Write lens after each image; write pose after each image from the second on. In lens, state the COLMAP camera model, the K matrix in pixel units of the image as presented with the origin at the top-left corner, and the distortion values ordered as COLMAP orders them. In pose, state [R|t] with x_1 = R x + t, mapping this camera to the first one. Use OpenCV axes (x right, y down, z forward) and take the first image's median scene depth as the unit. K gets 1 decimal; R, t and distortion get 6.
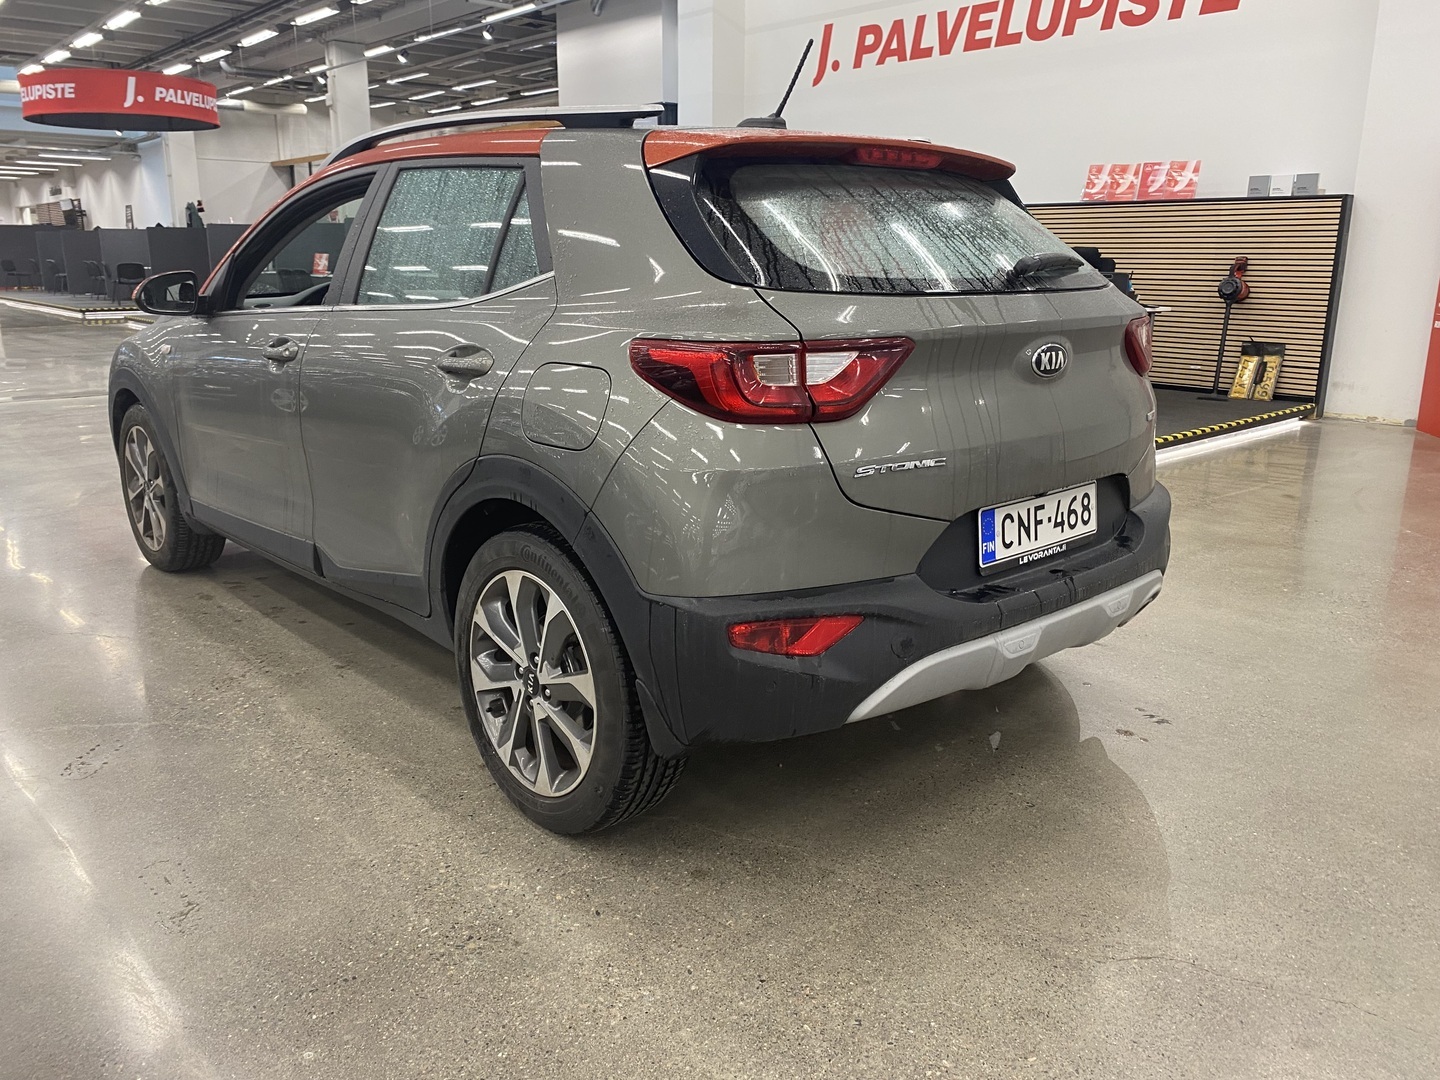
lens RADIAL K [[1050.4, 0, 720.0], [0, 1050.4, 540.0], [0, 0, 1]] dist [-0.010897, -0.007112]
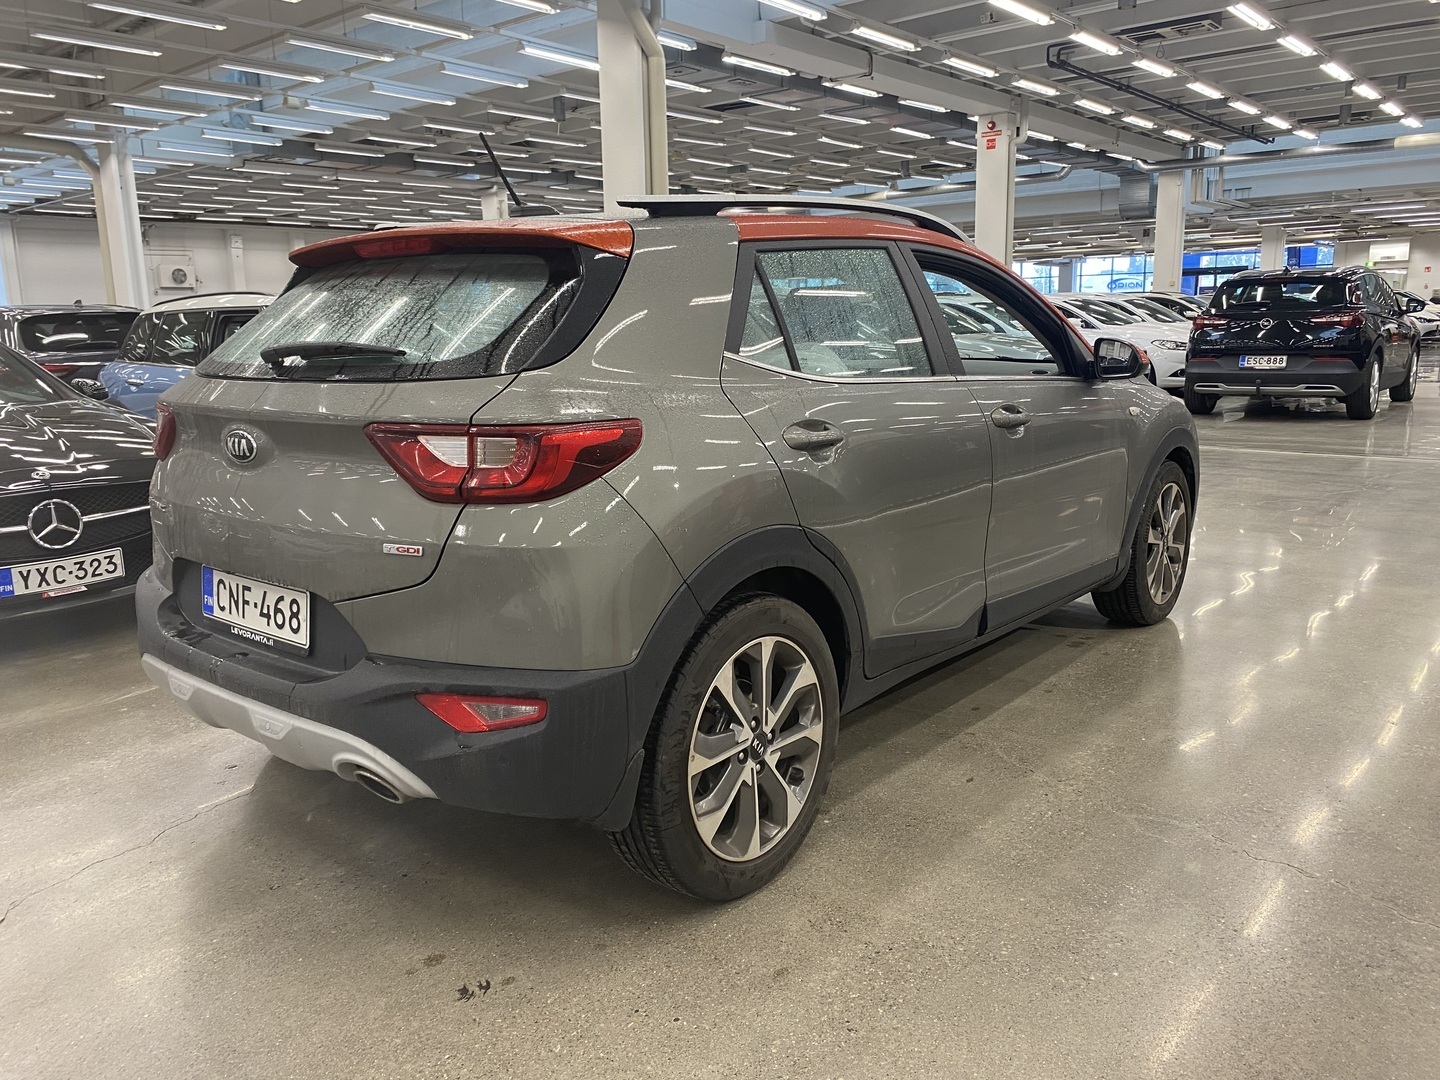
lens RADIAL K [[1111.0, 0, 720.0], [0, 1111.0, 540.0], [0, 0, 1]] dist [0.002558, -0.006593]
pose [[0.138015, 0.176121, -0.974645, 1.370525], [-0.231004, 0.962646, 0.141241, -0.326985], [0.963114, 0.205654, 0.173544, 1.182855]]
